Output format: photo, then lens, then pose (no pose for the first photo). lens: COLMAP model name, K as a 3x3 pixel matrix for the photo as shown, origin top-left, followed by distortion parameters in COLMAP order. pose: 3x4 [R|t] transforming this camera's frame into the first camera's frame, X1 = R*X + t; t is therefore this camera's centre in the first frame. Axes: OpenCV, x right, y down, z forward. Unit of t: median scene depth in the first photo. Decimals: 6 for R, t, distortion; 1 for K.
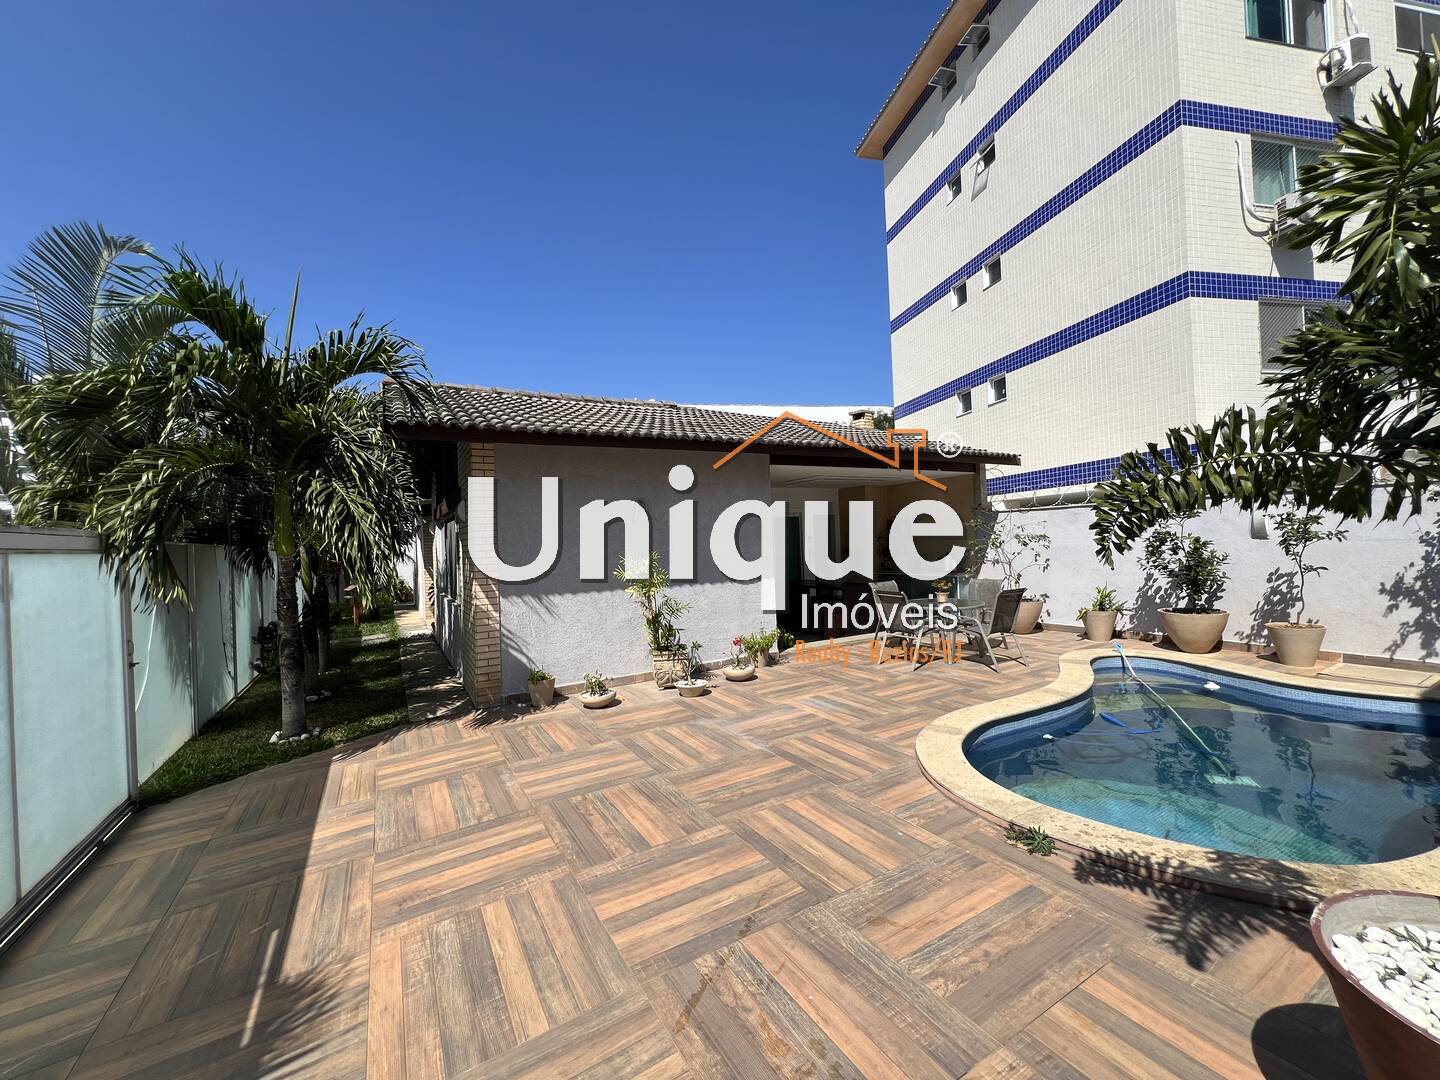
lens RADIAL K [[577.9, 0, 720.0], [0, 577.9, 540.0], [0, 0, 1]] dist [-0.001535, -0.000129]
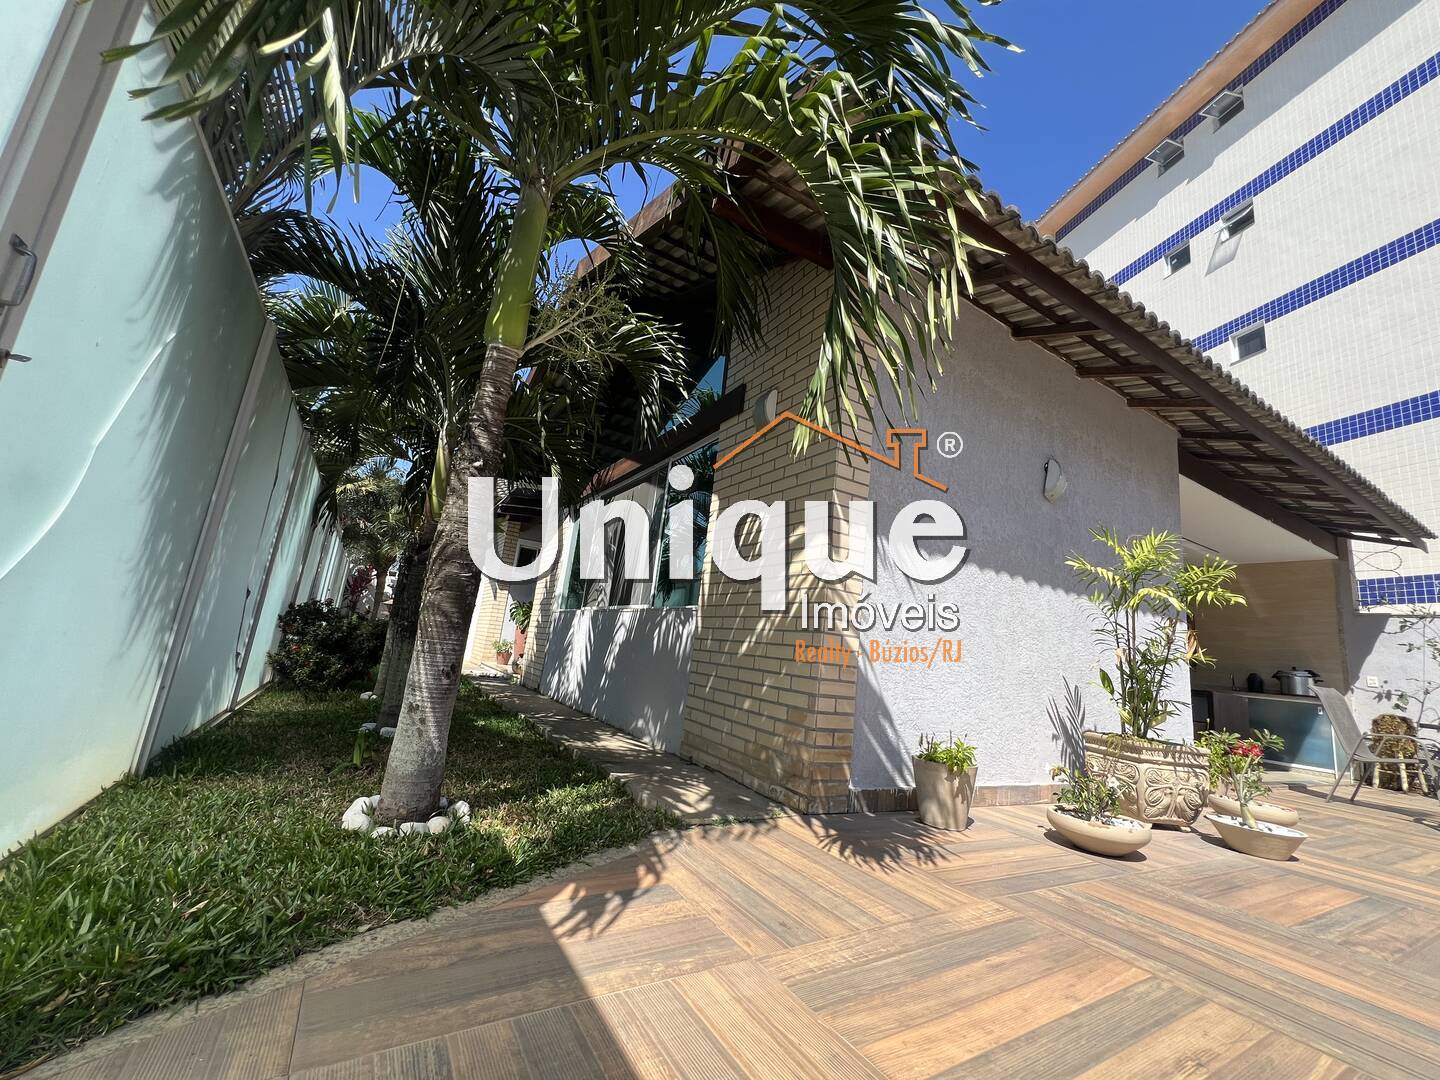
lens RADIAL K [[577.9, 0, 720.0], [0, 577.9, 540.0], [0, 0, 1]] dist [-0.001535, -0.000129]
pose [[0.988235, 0.152785, -0.006928, -0.534599], [-0.151307, 0.970064, -0.189953, 0.197044], [-0.022301, 0.188767, 0.981769, 0.571710]]
